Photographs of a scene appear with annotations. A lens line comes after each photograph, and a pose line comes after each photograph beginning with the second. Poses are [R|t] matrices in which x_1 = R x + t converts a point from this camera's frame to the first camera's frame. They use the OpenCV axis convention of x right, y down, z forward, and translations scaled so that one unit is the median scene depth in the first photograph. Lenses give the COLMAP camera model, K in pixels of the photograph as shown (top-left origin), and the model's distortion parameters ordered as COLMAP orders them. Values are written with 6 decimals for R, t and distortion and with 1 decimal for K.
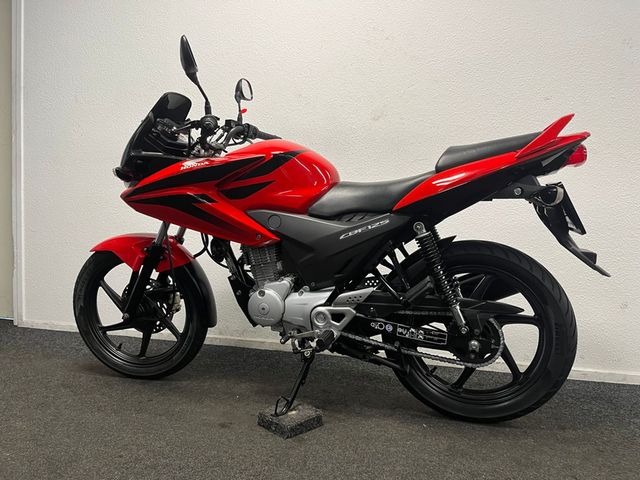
lens RADIAL K [[491.4, 0, 322.4], [0, 491.4, 238.4], [0, 0, 1]] dist [0.047730, -0.069441]
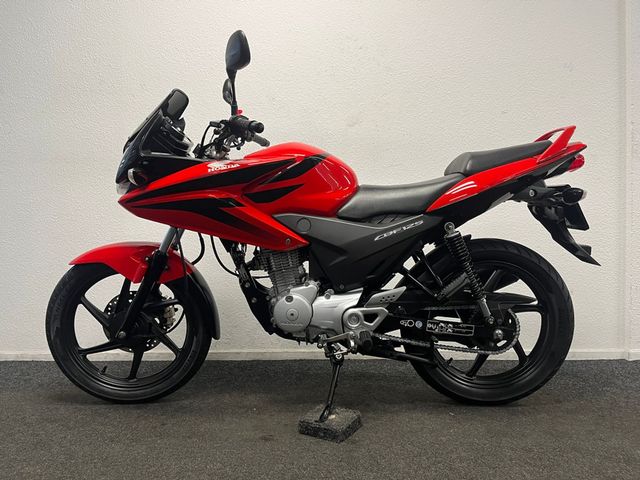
lens RADIAL K [[491.4, 0, 320.9], [0, 491.4, 240.7], [0, 0, 1]] dist [0.047730, -0.069441]
pose [[0.964401, -0.028158, 0.262940, -0.321090], [0.031009, 0.999497, -0.006702, 0.004453], [-0.262619, 0.014617, 0.964789, 0.040444]]
